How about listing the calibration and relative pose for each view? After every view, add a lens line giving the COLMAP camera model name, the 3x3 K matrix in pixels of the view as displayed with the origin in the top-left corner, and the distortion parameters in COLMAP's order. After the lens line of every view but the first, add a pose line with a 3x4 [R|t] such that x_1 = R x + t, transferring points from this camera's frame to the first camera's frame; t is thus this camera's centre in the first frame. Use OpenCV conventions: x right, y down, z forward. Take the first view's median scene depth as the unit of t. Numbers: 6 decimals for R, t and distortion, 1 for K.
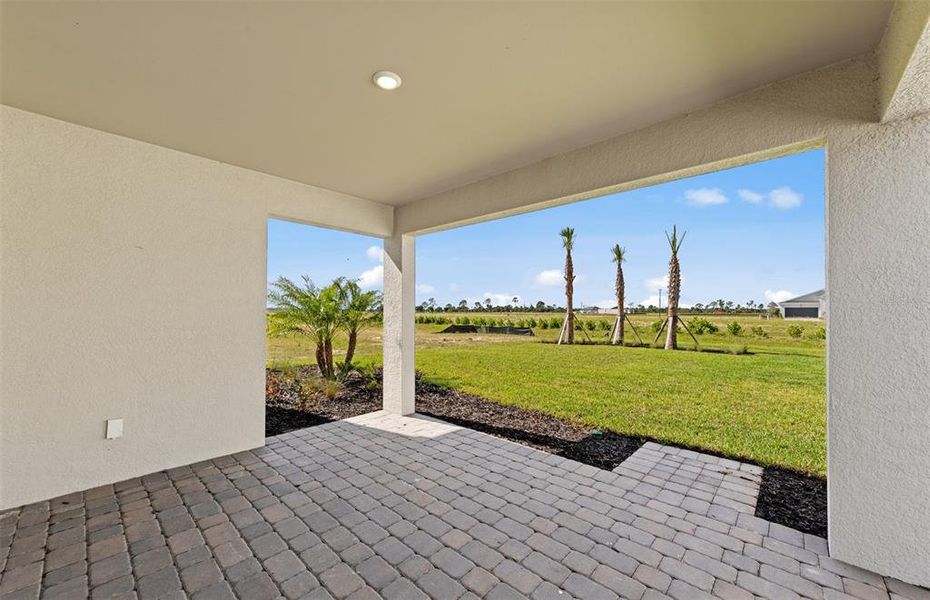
lens RADIAL K [[354.5, 0, 461.5], [0, 354.5, 307.4], [0, 0, 1]] dist [0.002414, -0.000025]
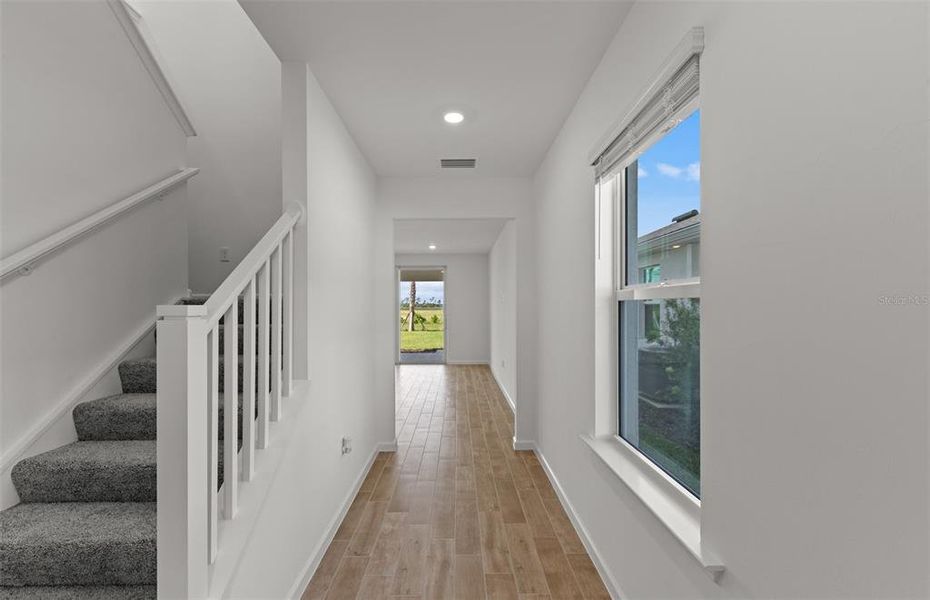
lens RADIAL K [[387.0, 0, 465.2], [0, 387.0, 307.5], [0, 0, 1]] dist [0.002104, -0.000106]
pose [[0.718665, -0.004766, 0.695340, -0.534346], [-0.005641, 0.999904, 0.012684, -0.020986], [-0.695333, -0.013038, 0.718569, -0.530124]]
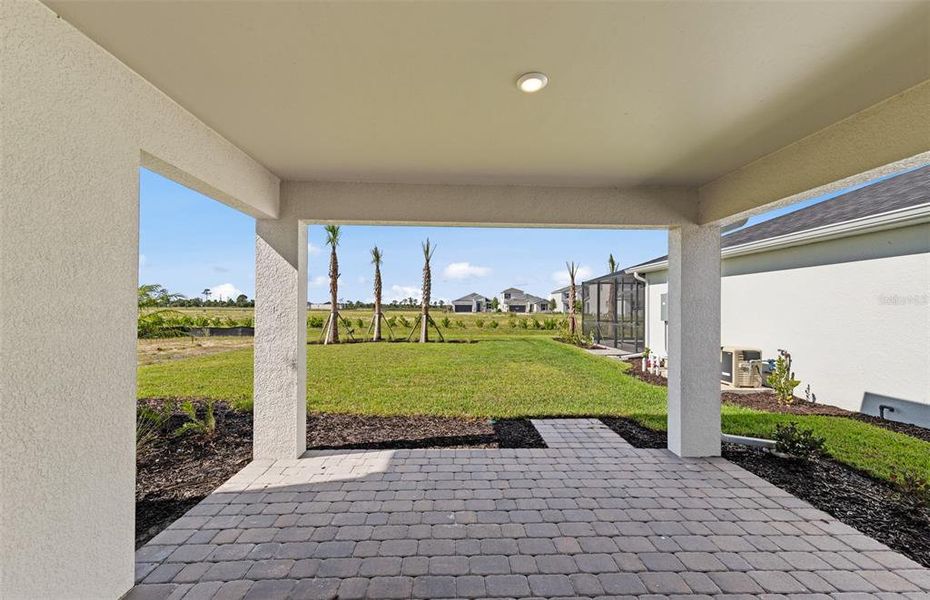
lens RADIAL K [[352.8, 0, 462.9], [0, 352.8, 305.1], [0, 0, 1]] dist [0.004331, 0.000025]
pose [[0.709117, 0.007660, 0.705049, -0.159763], [-0.012790, 0.999916, 0.002000, -0.010473], [-0.704975, -0.010436, 0.709156, 0.076951]]
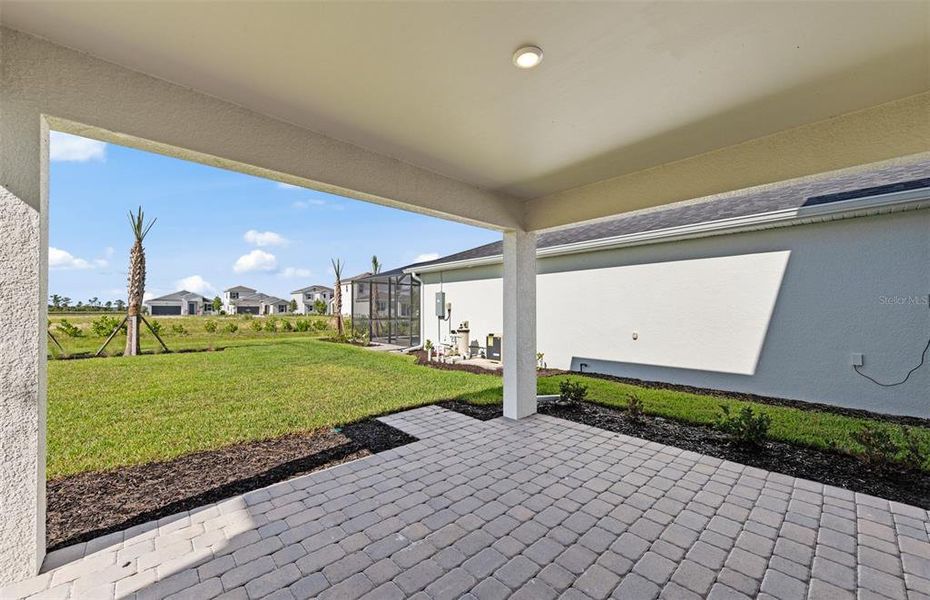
lens RADIAL K [[354.5, 0, 461.5], [0, 354.5, 307.4], [0, 0, 1]] dist [0.002414, -0.000025]
pose [[0.081914, 0.006158, 0.996620, -0.185412], [-0.011520, 0.999920, -0.005231, 0.001953], [-0.996573, -0.011053, 0.081978, 0.177916]]
